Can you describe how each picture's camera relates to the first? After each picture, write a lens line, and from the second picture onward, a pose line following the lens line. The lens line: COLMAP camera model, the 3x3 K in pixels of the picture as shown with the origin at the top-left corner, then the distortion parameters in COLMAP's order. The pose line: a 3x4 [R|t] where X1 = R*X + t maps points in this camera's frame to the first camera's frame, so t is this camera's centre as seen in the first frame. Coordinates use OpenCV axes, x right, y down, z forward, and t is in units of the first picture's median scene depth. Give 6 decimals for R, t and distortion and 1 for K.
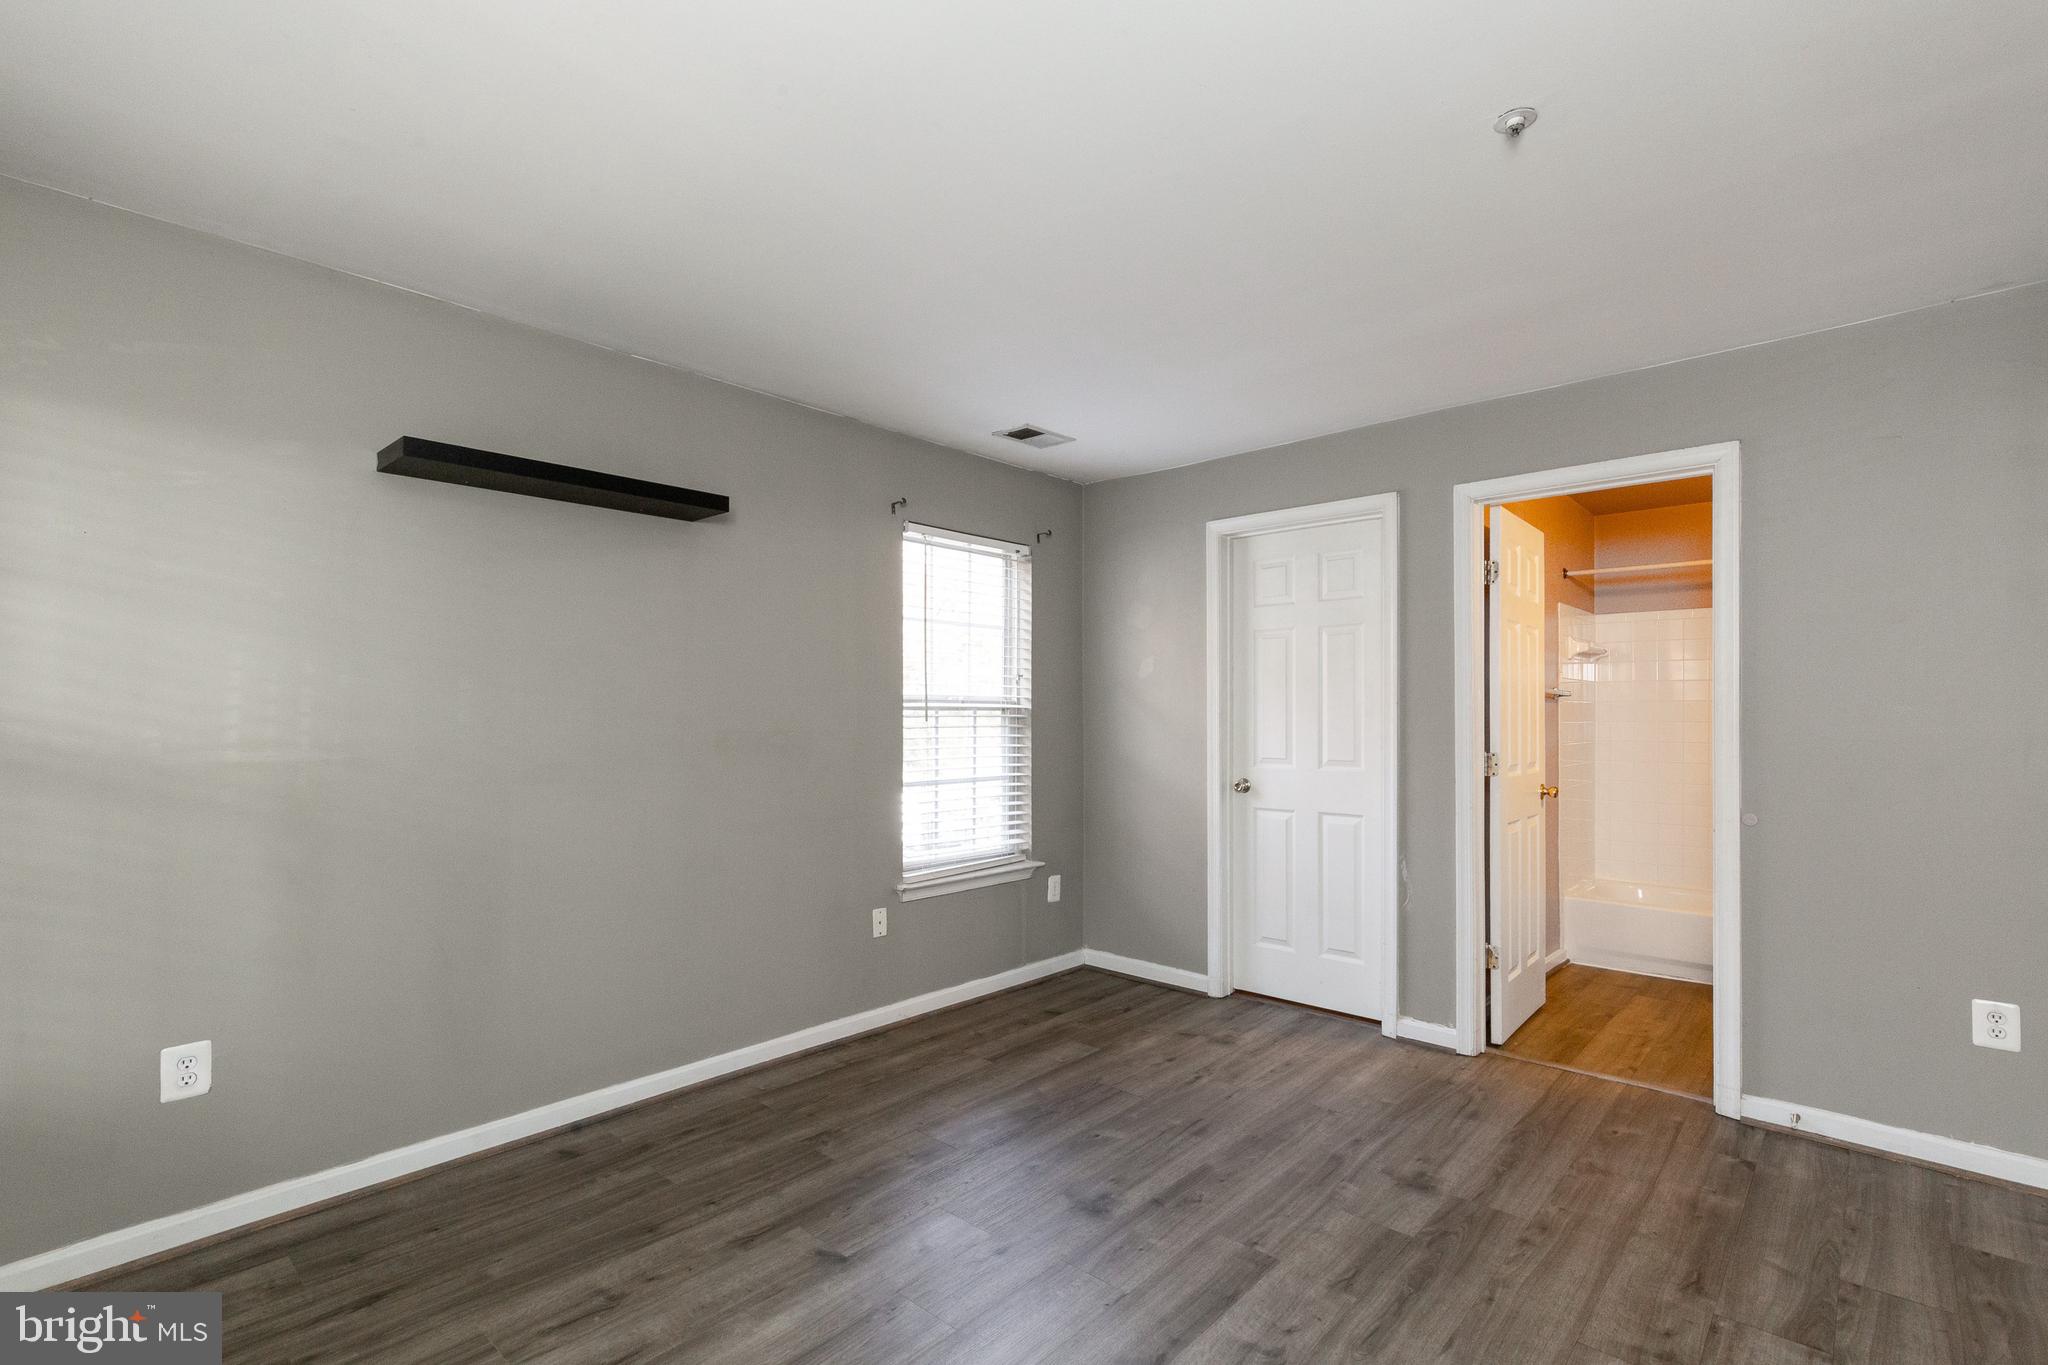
lens RADIAL K [[930.7, 0, 1013.3], [0, 930.7, 697.1], [0, 0, 1]] dist [0.007931, -0.001174]
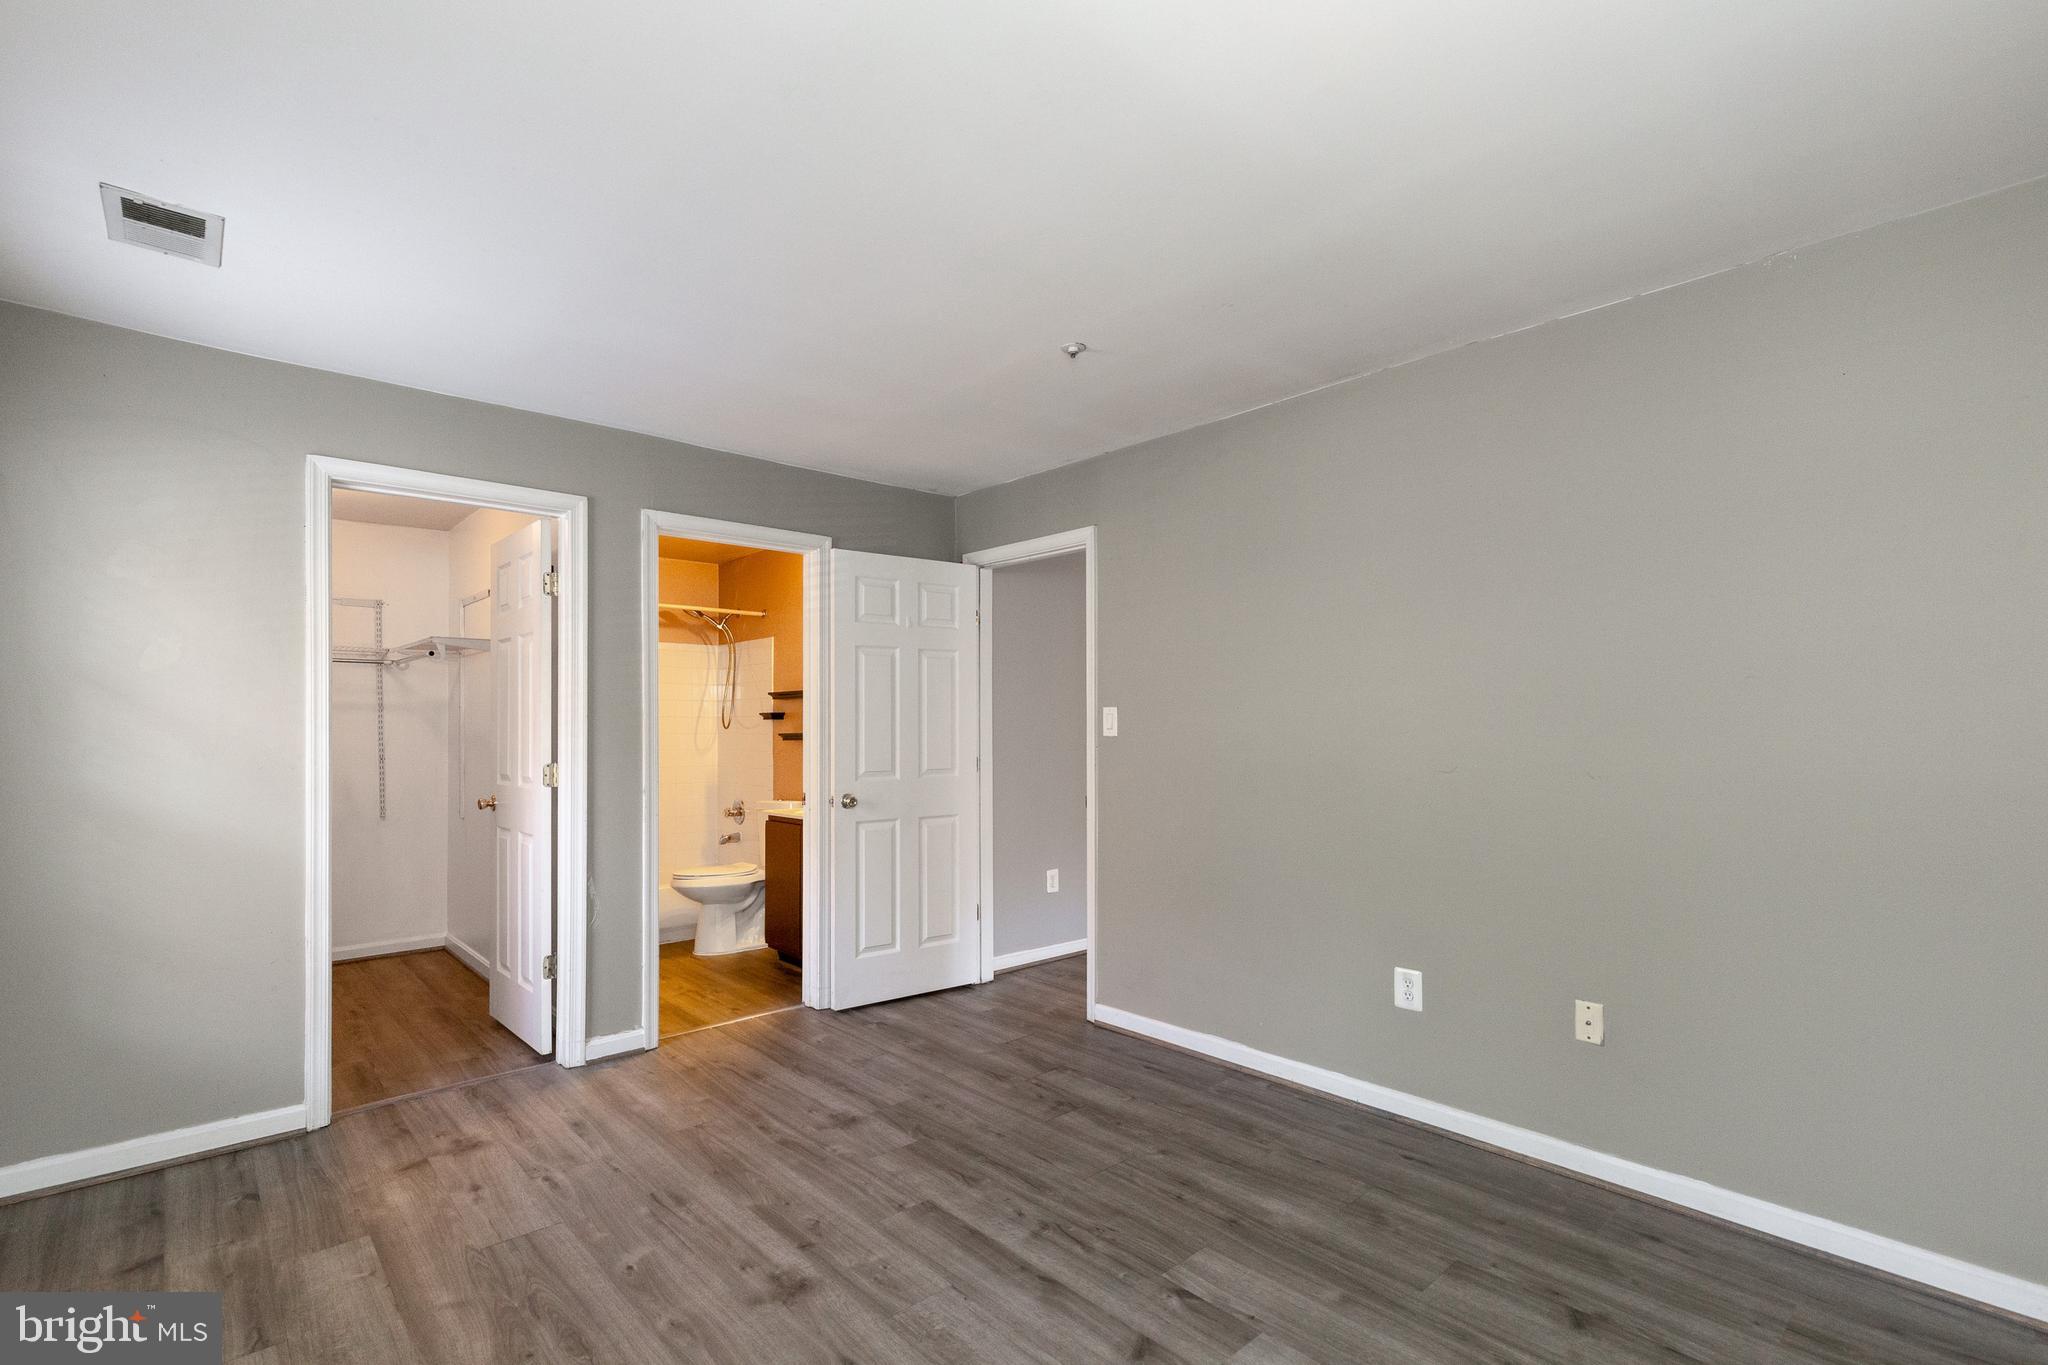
lens RADIAL K [[938.4, 0, 1021.3], [0, 938.4, 710.1], [0, 0, 1]] dist [0.008824, -0.000635]
pose [[0.100968, 0.011645, 0.994821, -0.584478], [-0.014263, 0.999846, -0.010256, 0.005255], [-0.994787, -0.013154, 0.101119, 0.522756]]
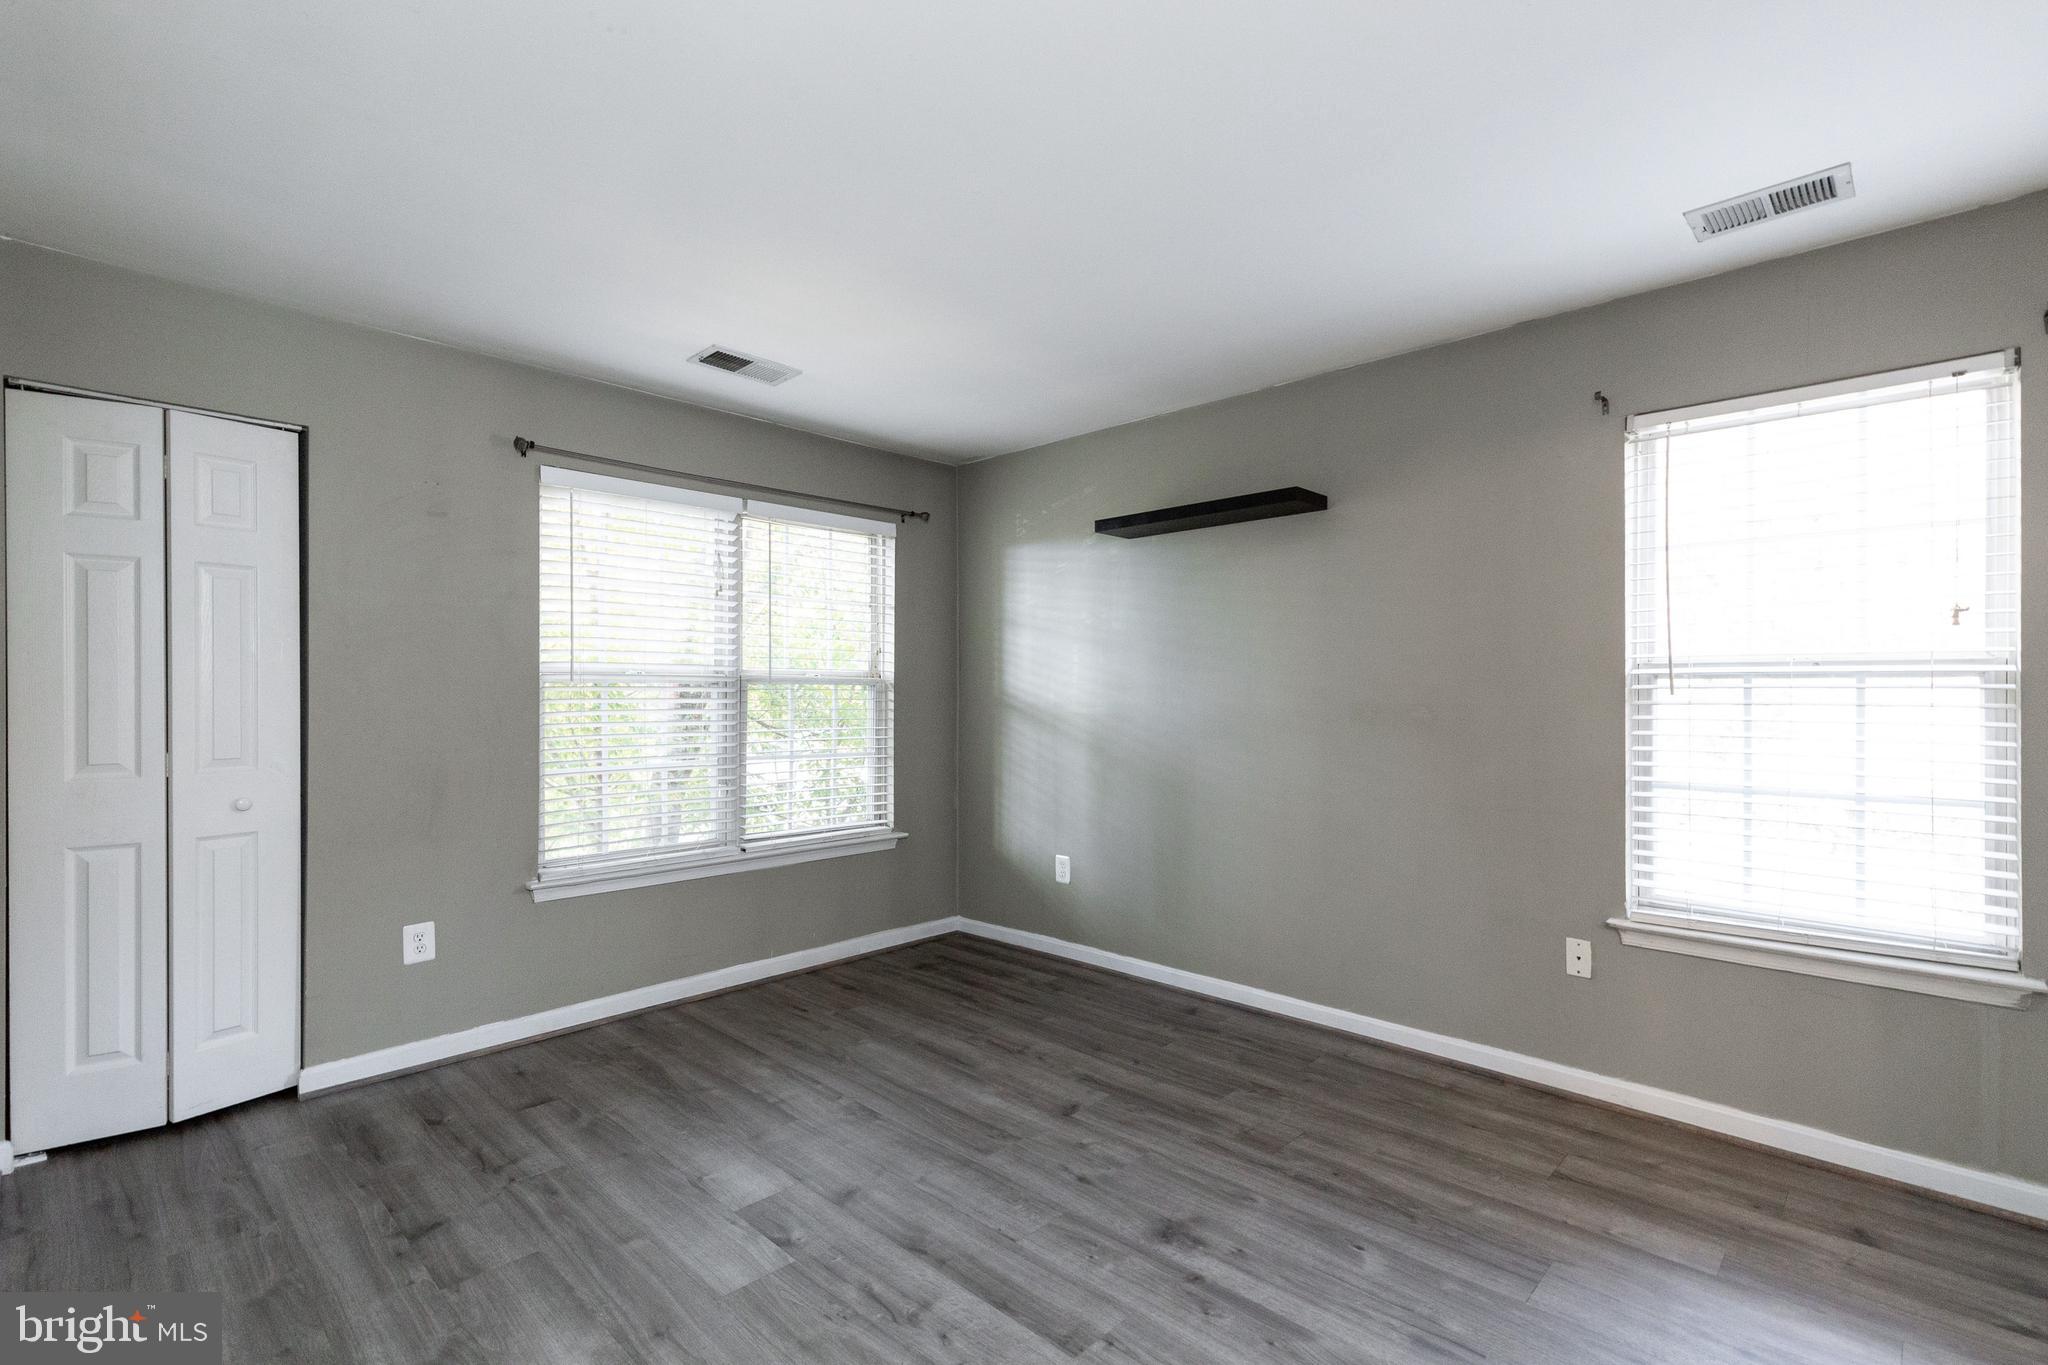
lens RADIAL K [[949.1, 0, 1050.6], [0, 949.1, 692.8], [0, 0, 1]] dist [0.003717, 0.000089]
pose [[-0.010185, -0.002976, -0.999944, 0.742784], [0.016695, 0.999856, -0.003146, 0.023063], [0.999809, -0.016726, -0.010134, 0.670967]]
